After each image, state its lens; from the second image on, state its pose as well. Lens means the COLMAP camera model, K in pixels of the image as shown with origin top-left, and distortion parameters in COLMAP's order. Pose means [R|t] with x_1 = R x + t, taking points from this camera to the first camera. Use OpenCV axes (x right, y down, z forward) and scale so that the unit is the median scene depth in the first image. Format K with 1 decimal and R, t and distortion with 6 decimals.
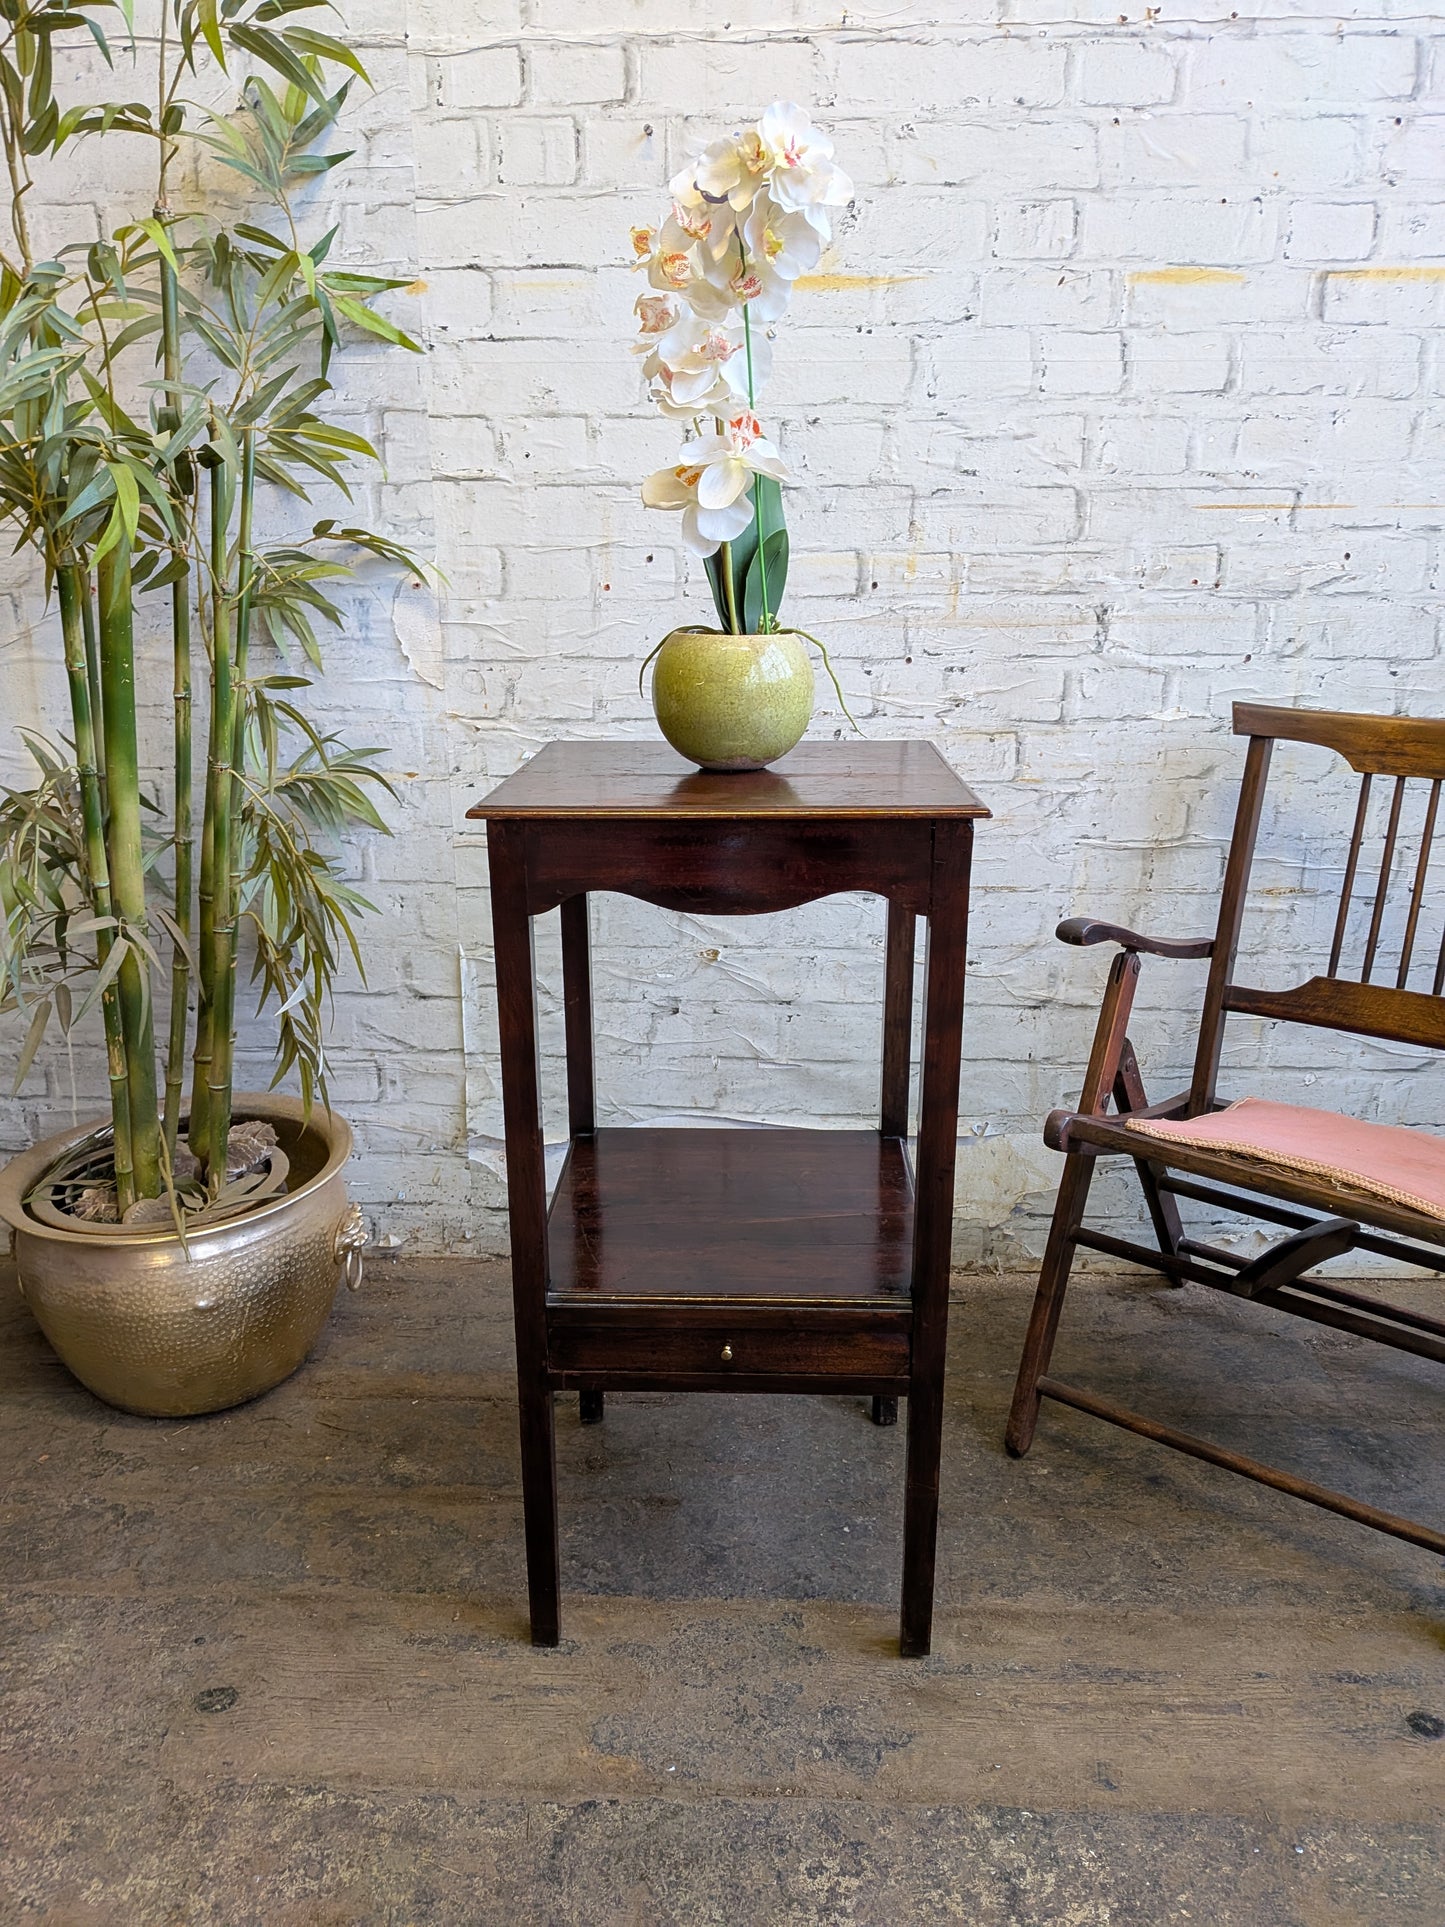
lens RADIAL K [[1360.7, 0, 711.3], [0, 1360.7, 970.0], [0, 0, 1]] dist [0.085242, -0.152890]
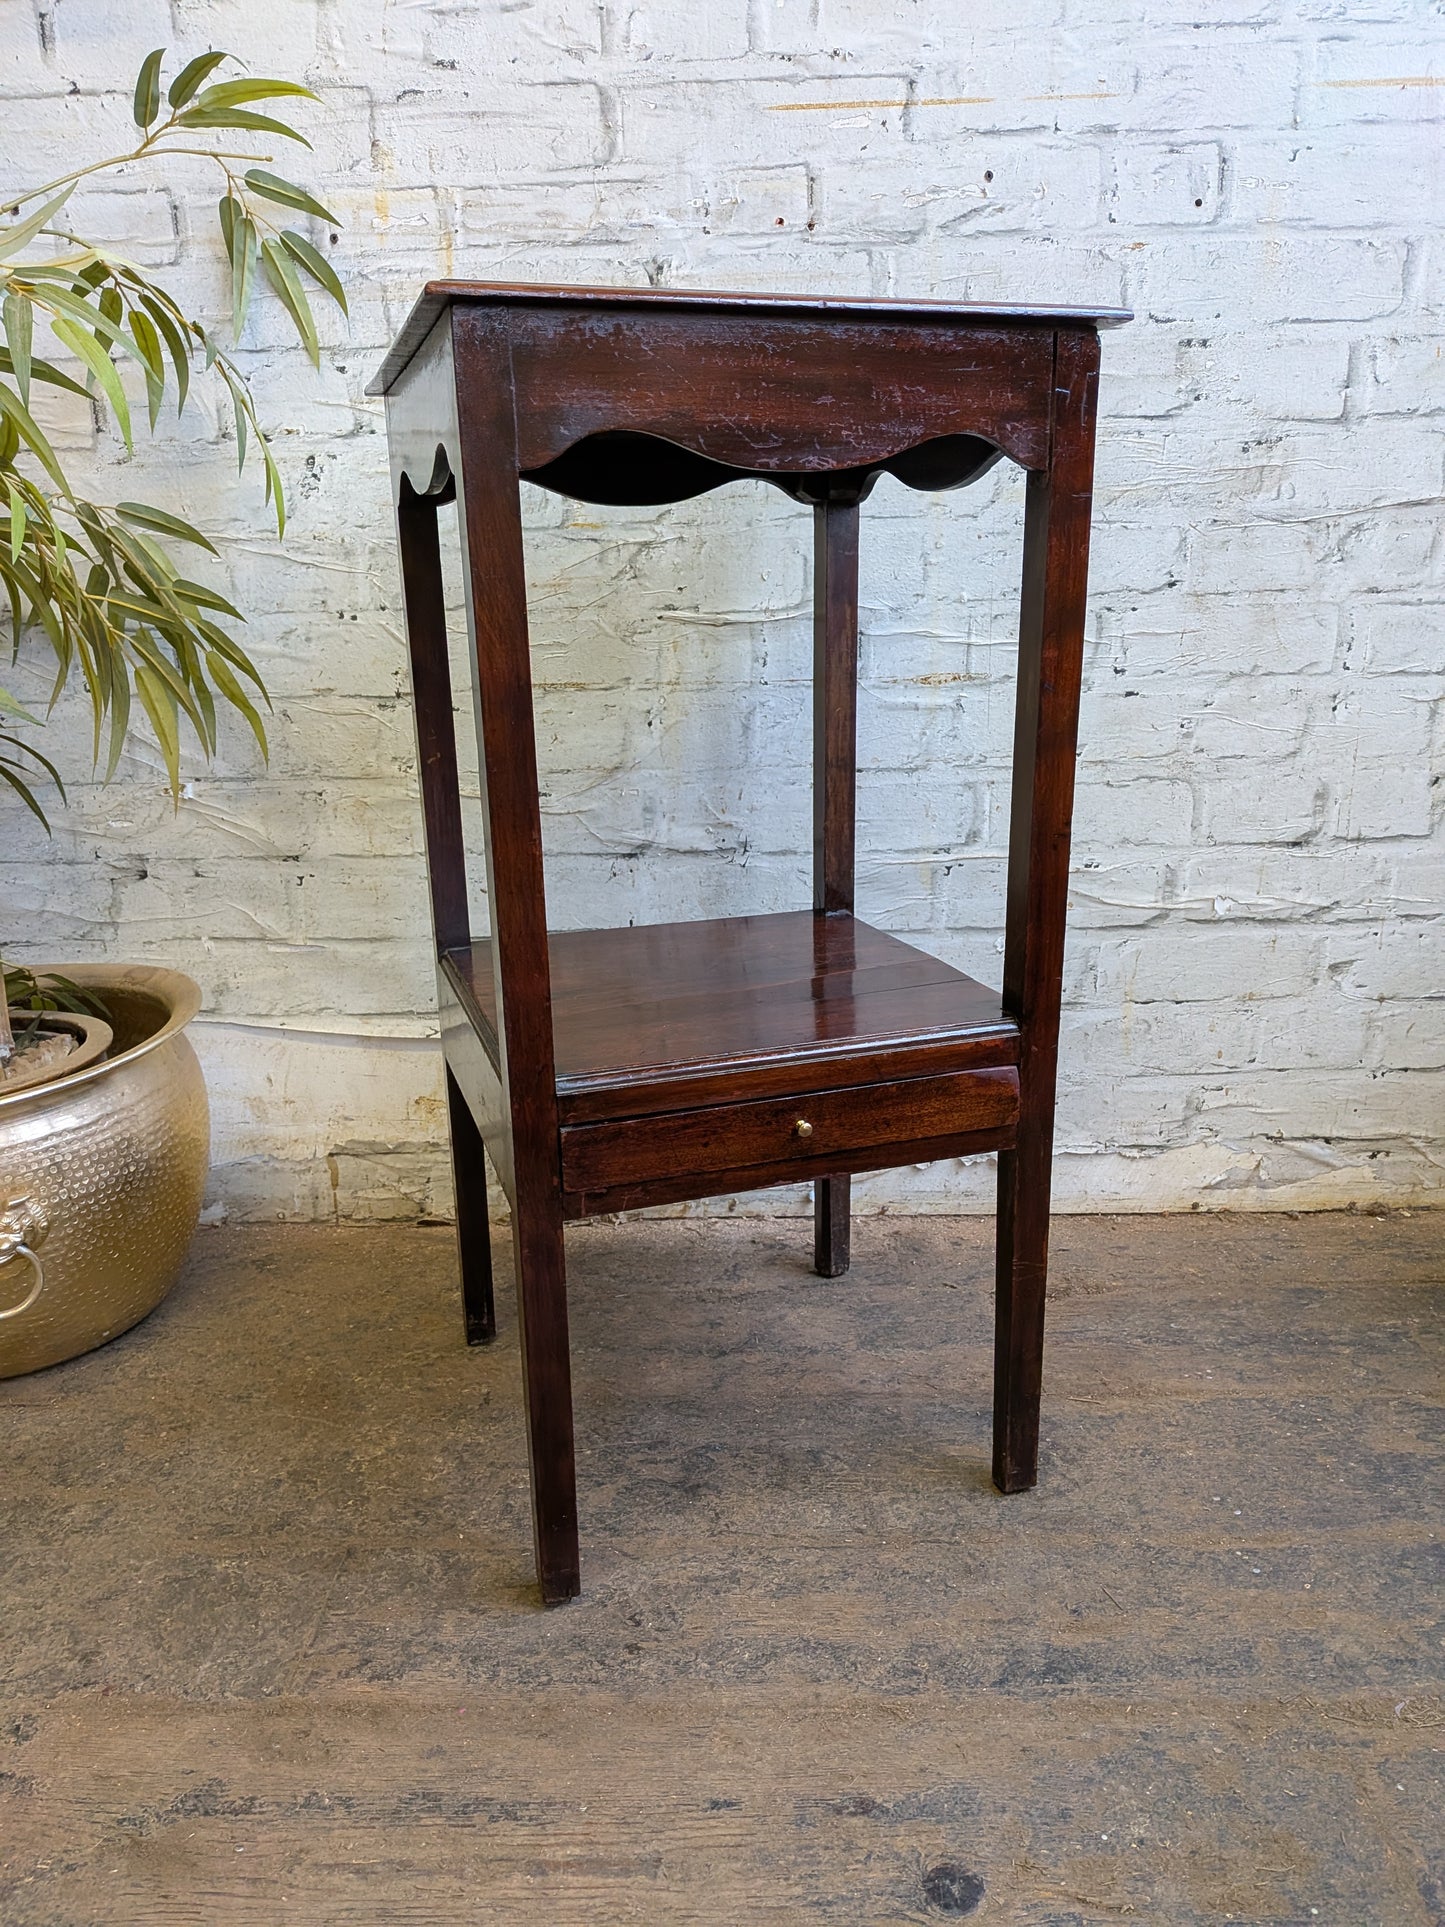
lens RADIAL K [[1377.6, 0, 721.0], [0, 1377.6, 1003.4], [0, 0, 1]] dist [0.059802, -0.101265]
pose [[0.999598, -0.026289, 0.010649, 0.299592], [0.026192, 0.999616, 0.009069, 0.110064], [-0.010883, -0.008786, 0.999902, 0.281038]]
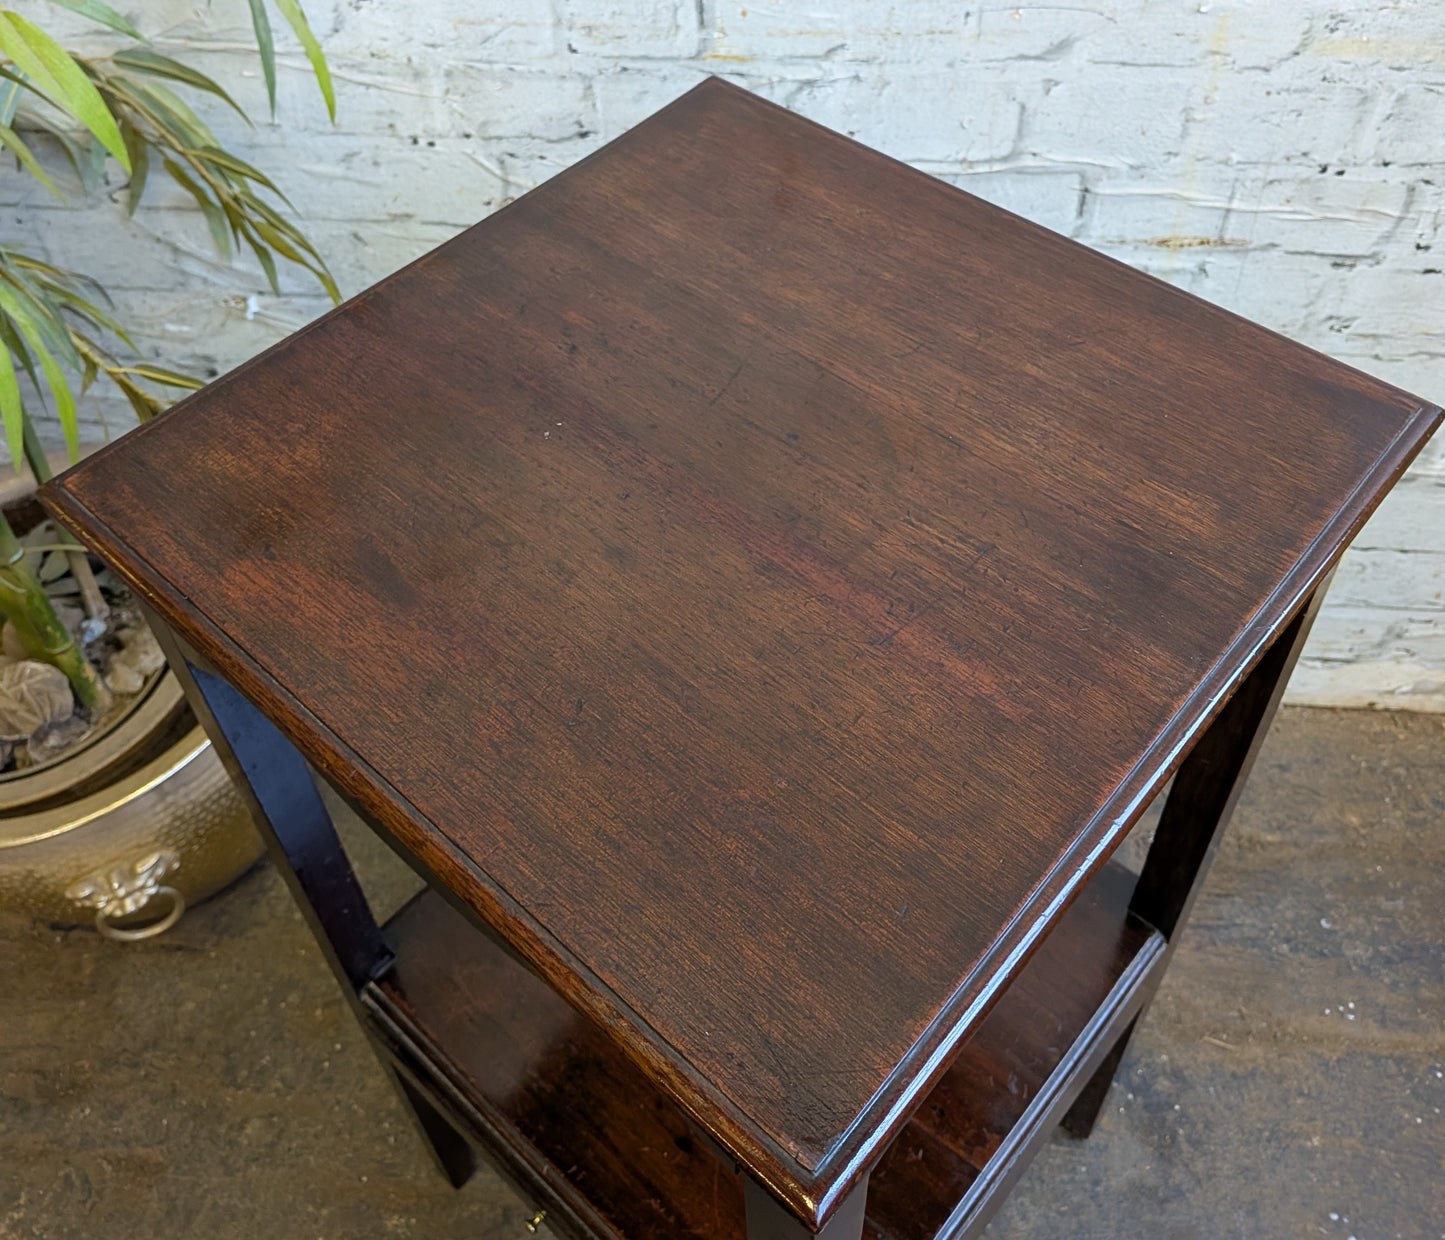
lens RADIAL K [[1424.3, 0, 728.6], [0, 1424.3, 415.3], [0, 0, 1]] dist [0.065685, -0.121909]
pose [[0.998064, 0.016255, -0.060026, 0.277833], [0.012922, 0.889961, 0.455853, -0.277167], [0.060831, -0.455746, 0.888029, 0.457281]]
